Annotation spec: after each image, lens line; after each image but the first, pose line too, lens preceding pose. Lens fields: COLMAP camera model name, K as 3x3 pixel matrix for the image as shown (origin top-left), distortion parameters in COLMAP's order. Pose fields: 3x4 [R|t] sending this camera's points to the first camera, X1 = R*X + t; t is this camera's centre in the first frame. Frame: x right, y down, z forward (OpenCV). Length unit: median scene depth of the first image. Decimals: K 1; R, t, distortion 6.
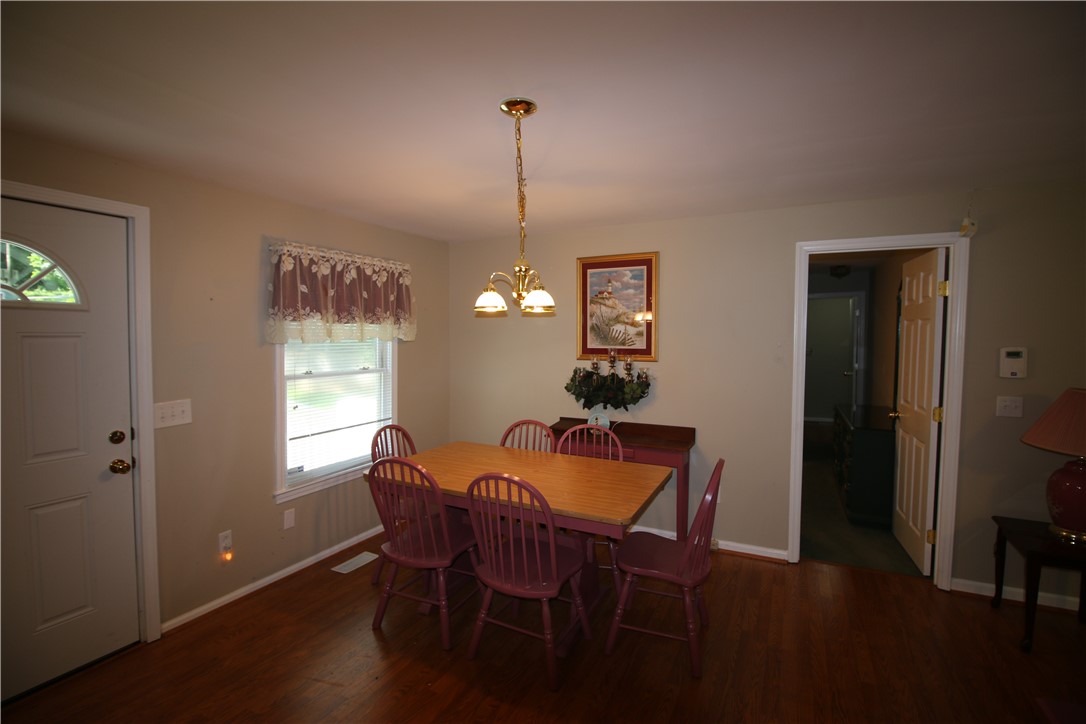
lens RADIAL K [[498.7, 0, 542.4], [0, 498.7, 355.7], [0, 0, 1]] dist [0.003567, -0.019487]
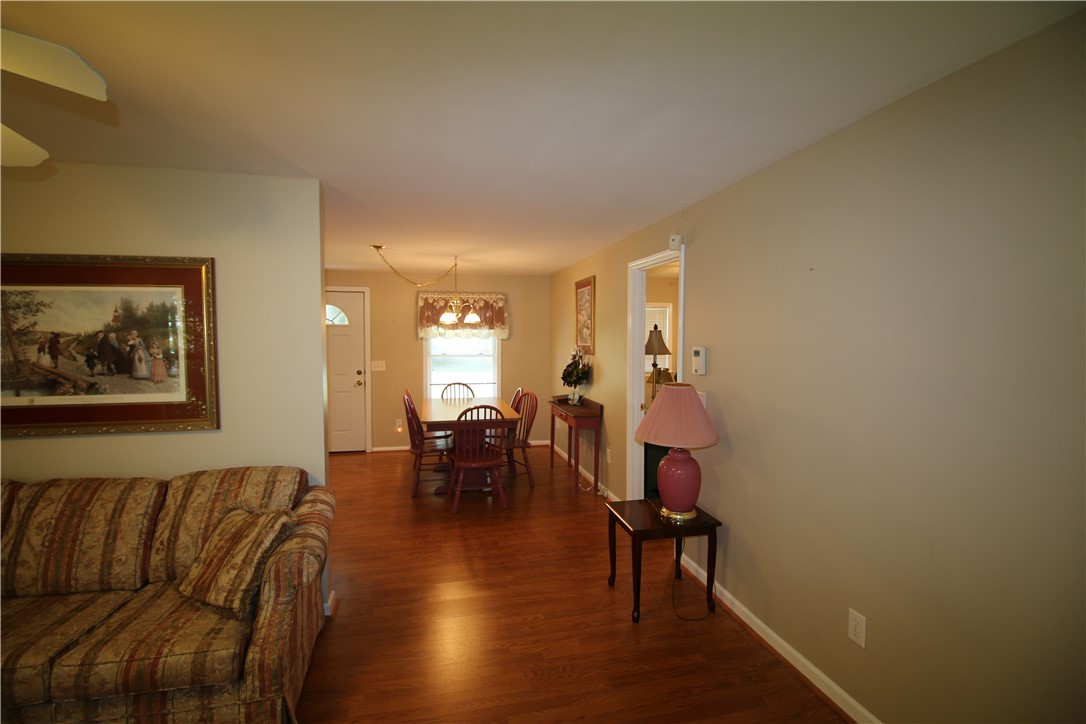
lens RADIAL K [[498.7, 0, 542.4], [0, 498.7, 355.7], [0, 0, 1]] dist [0.003567, -0.019487]
pose [[0.639659, 0.032519, -0.767970, 1.388748], [-0.033569, 0.999333, 0.014355, -0.001506], [0.767925, 0.016598, 0.640324, 0.003741]]
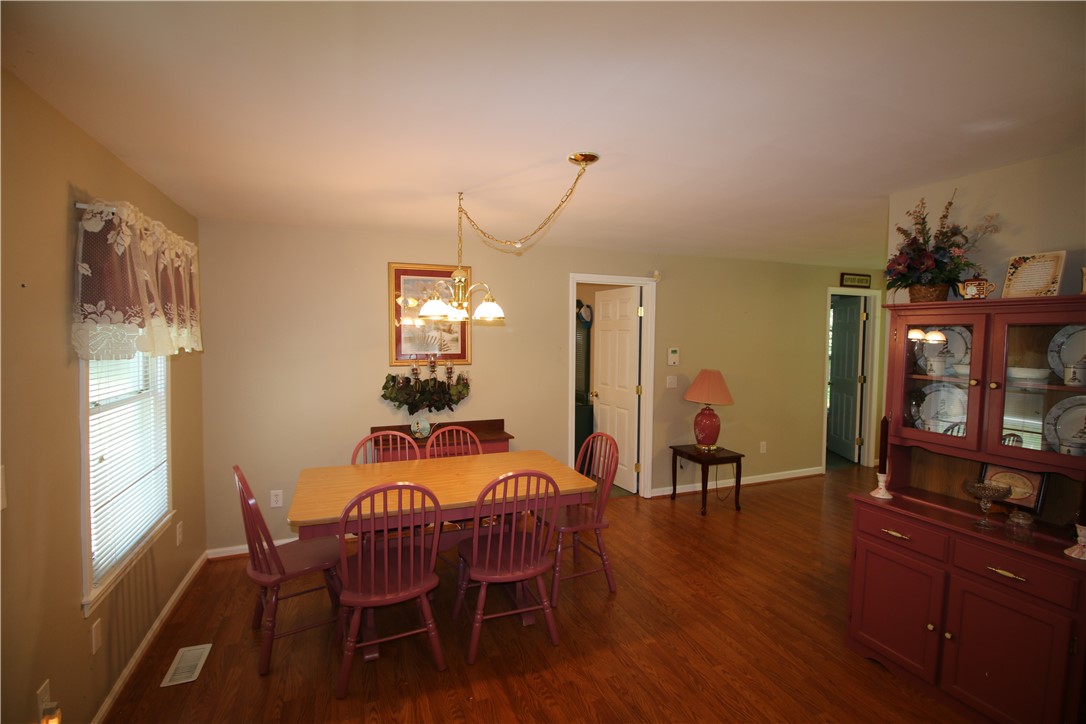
lens RADIAL K [[498.7, 0, 542.4], [0, 498.7, 355.7], [0, 0, 1]] dist [0.003567, -0.019487]
pose [[0.660197, -0.027604, 0.750585, -0.587284], [0.028284, 0.999529, 0.011882, -0.019859], [-0.750560, 0.013385, 0.660667, 0.158728]]
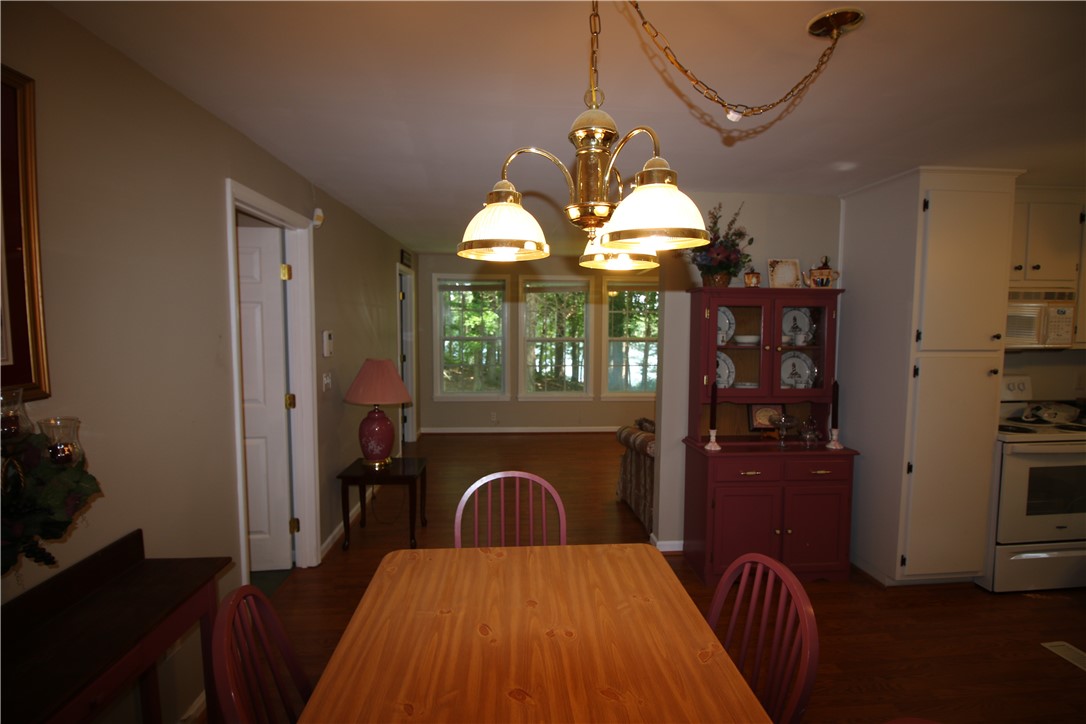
lens RADIAL K [[498.7, 0, 542.4], [0, 498.7, 355.7], [0, 0, 1]] dist [0.003567, -0.019487]
pose [[-0.516753, -0.064493, 0.853702, -0.279907], [0.031346, 0.995065, 0.094146, -0.045965], [-0.855561, 0.075410, -0.512181, 1.015443]]
